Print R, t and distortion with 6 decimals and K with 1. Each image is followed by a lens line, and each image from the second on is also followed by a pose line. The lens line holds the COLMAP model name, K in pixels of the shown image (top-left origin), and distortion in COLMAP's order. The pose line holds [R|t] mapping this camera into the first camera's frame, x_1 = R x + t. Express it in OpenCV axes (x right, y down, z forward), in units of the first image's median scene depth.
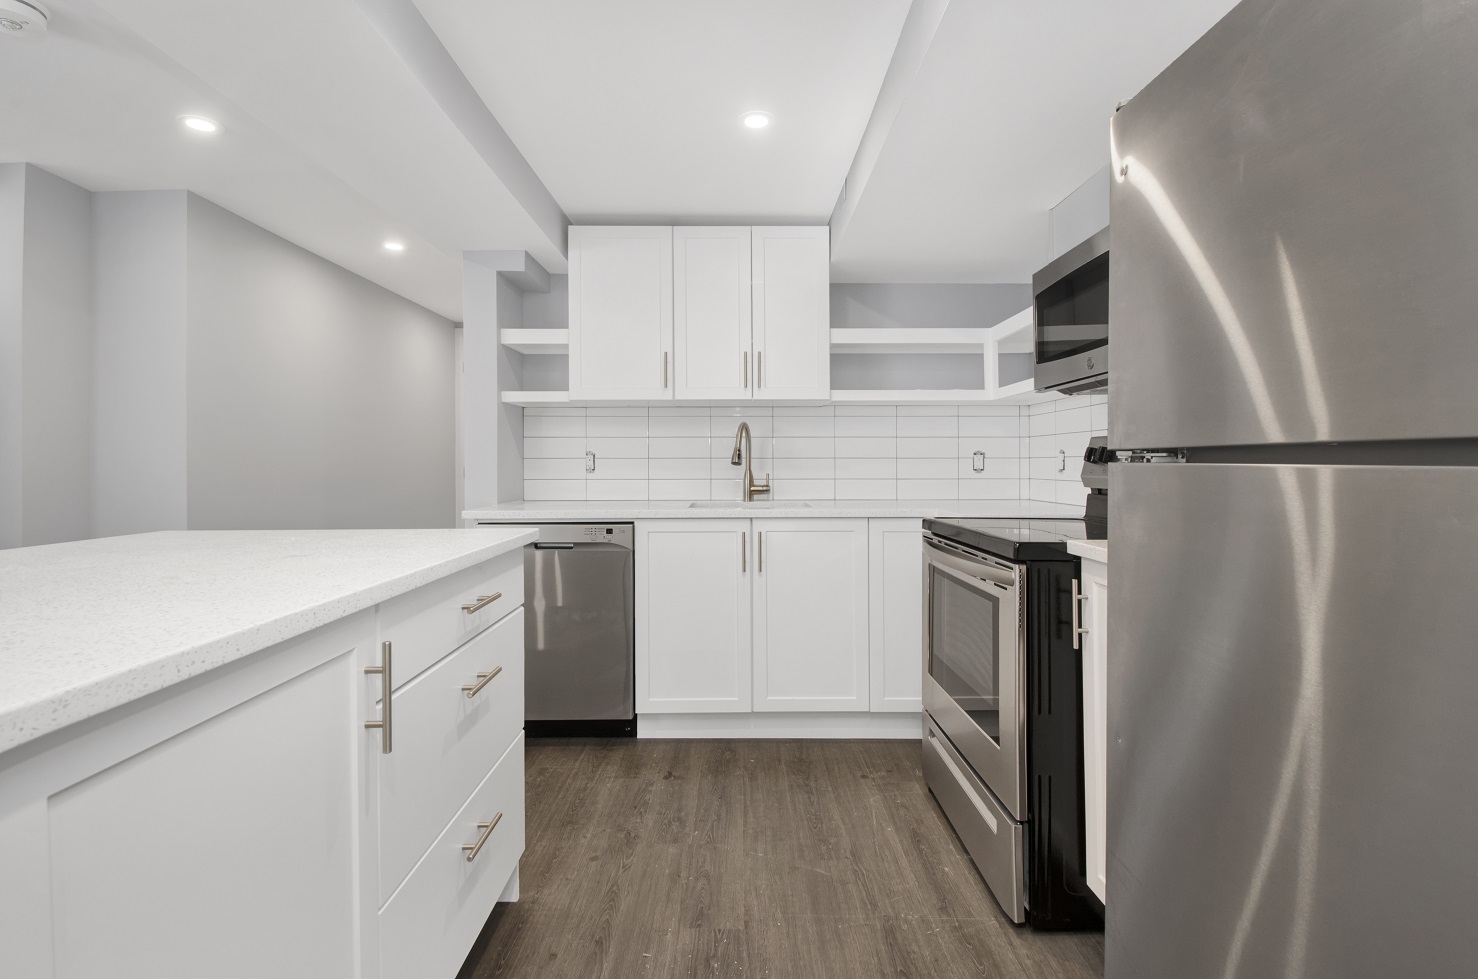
lens RADIAL K [[660.6, 0, 737.0], [0, 660.6, 462.1], [0, 0, 1]] dist [0.011407, -0.022120]
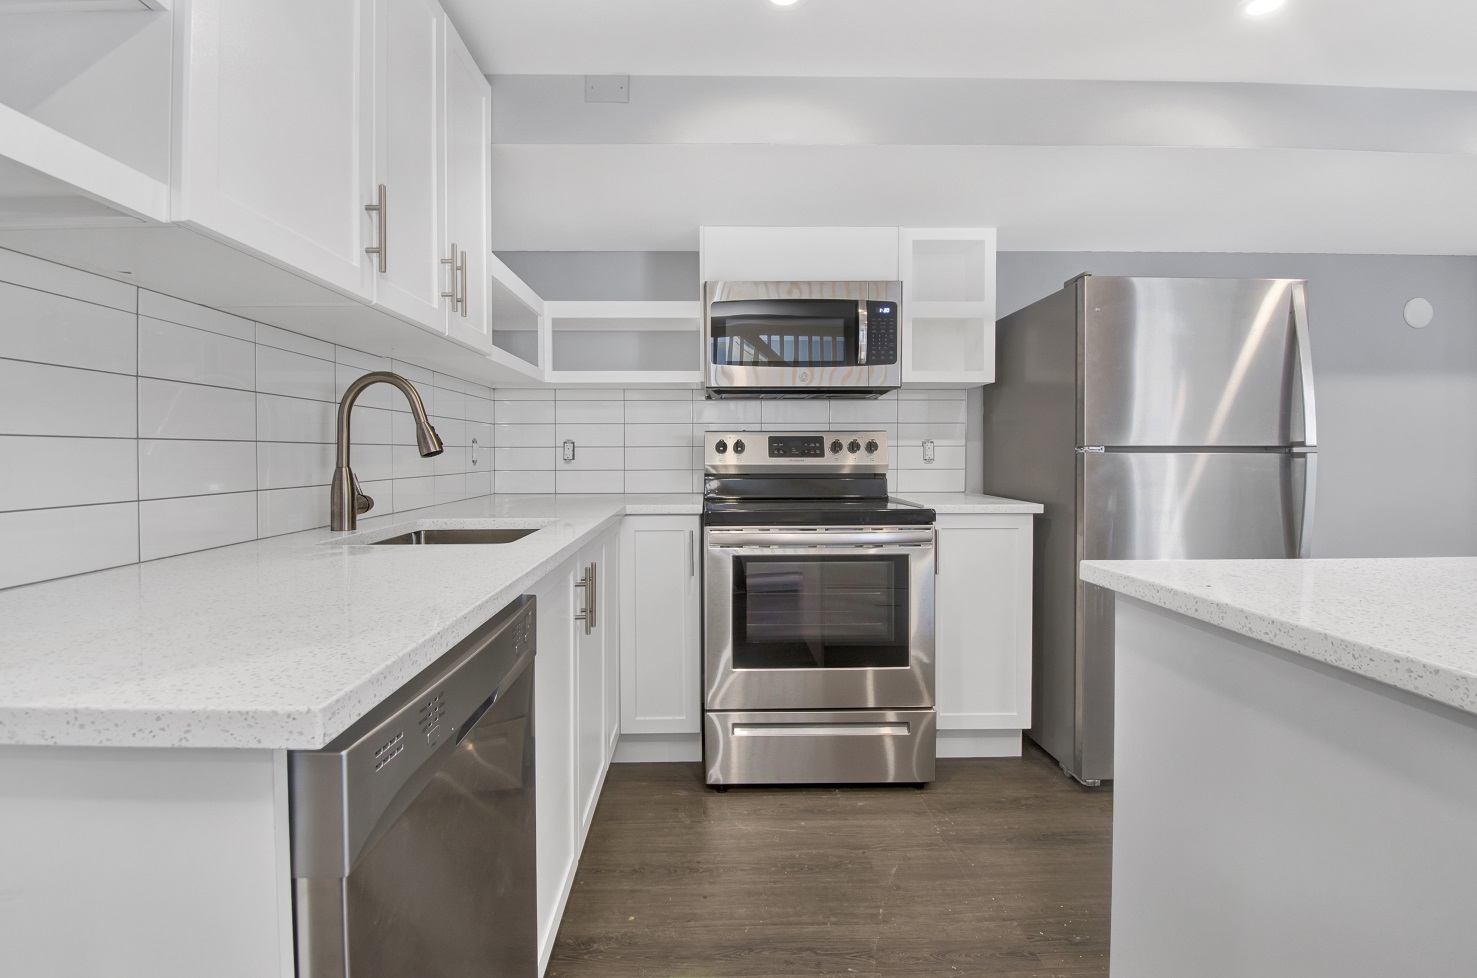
lens RADIAL K [[660.2, 0, 736.5], [0, 660.2, 461.6], [0, 0, 1]] dist [0.011407, -0.022120]
pose [[-0.013529, -0.010730, 0.999851, -0.552408], [-0.001784, 0.999941, 0.010707, 0.002575], [-0.999907, -0.001639, -0.013547, 0.818896]]
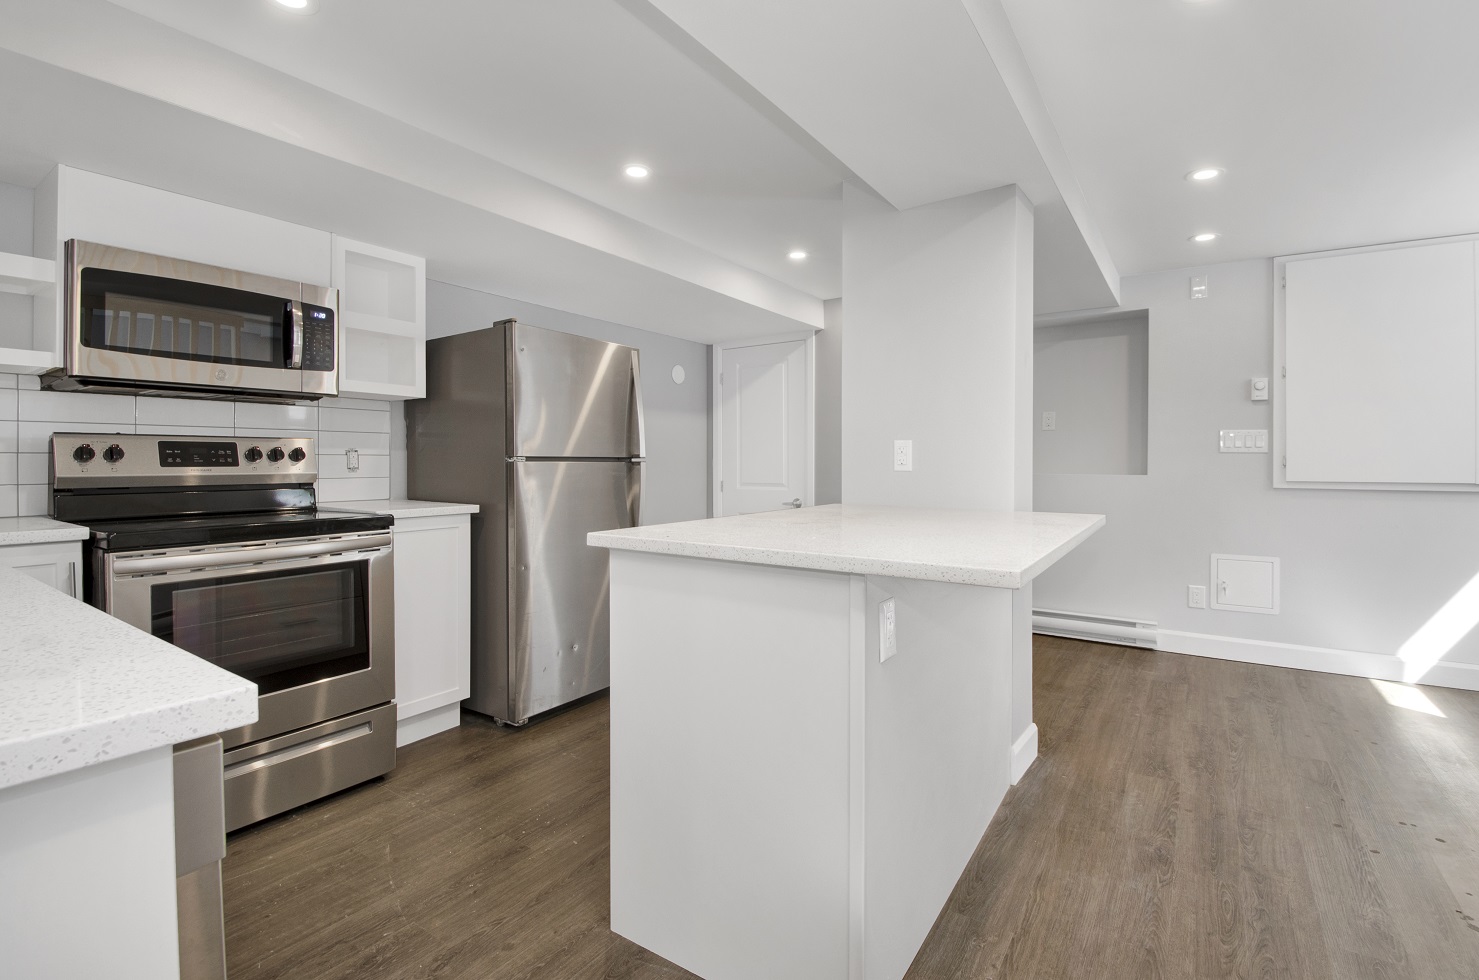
lens RADIAL K [[661.1, 0, 737.5], [0, 661.1, 462.6], [0, 0, 1]] dist [0.011407, -0.022120]
pose [[-0.821034, 0.001133, 0.570878, -0.610716], [-0.000446, 0.999996, -0.002626, 0.003451], [-0.570879, -0.002410, -0.821030, 1.014117]]
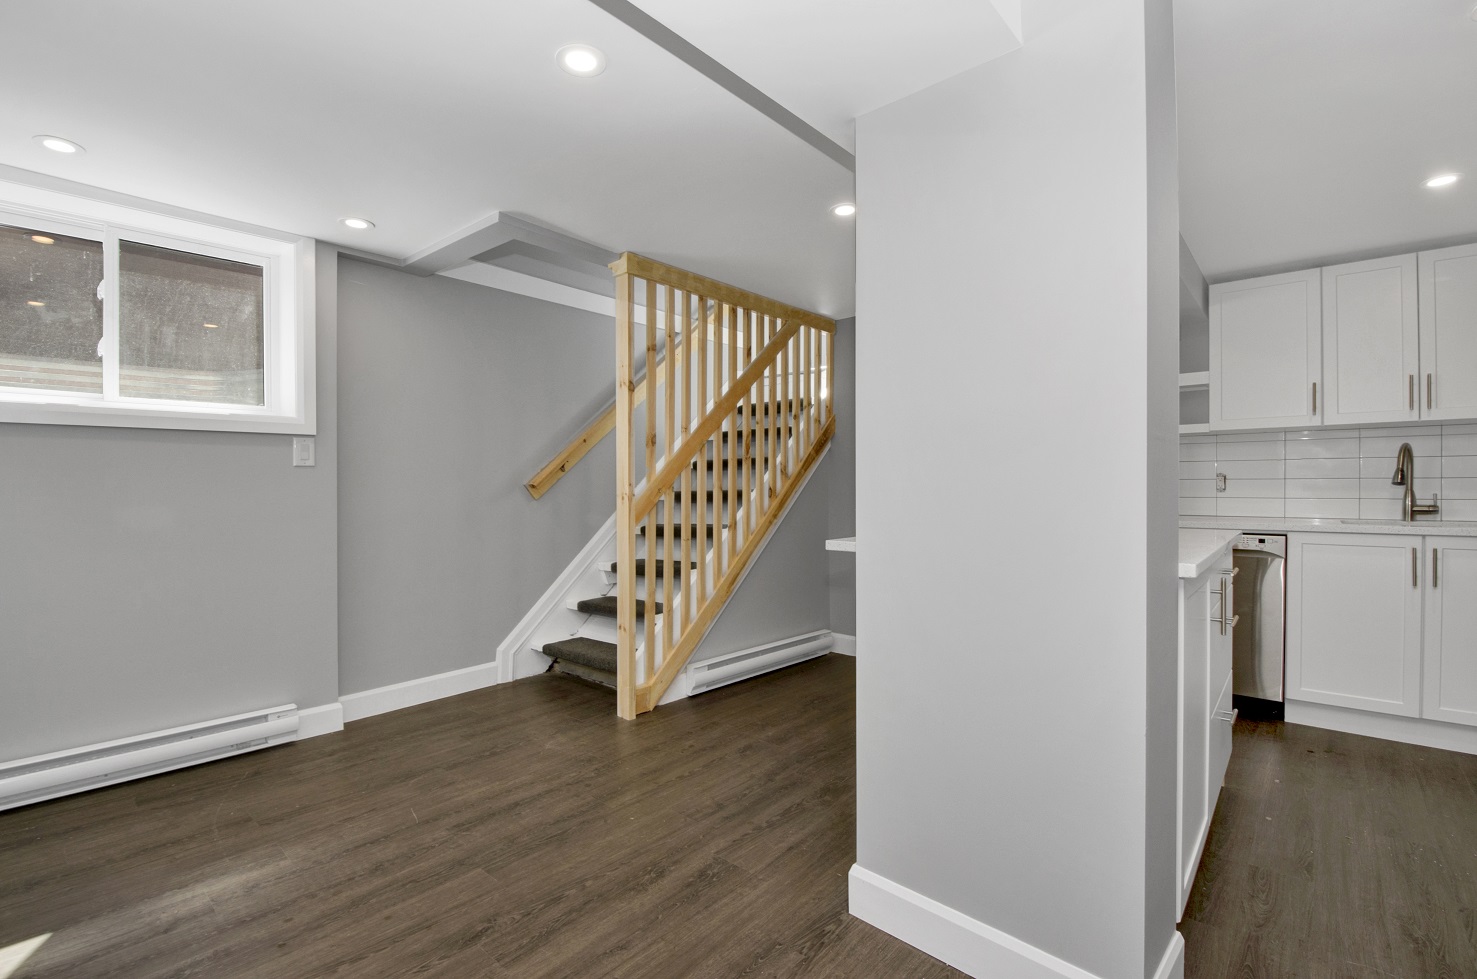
lens RADIAL K [[660.3, 0, 731.9], [0, 660.3, 489.8], [0, 0, 1]] dist [-0.008250, -0.010507]
pose [[0.746842, 0.003334, -0.664993, -0.111775], [0.004606, 0.999938, 0.010187, -0.003496], [0.664985, -0.010671, 0.746780, -0.468545]]
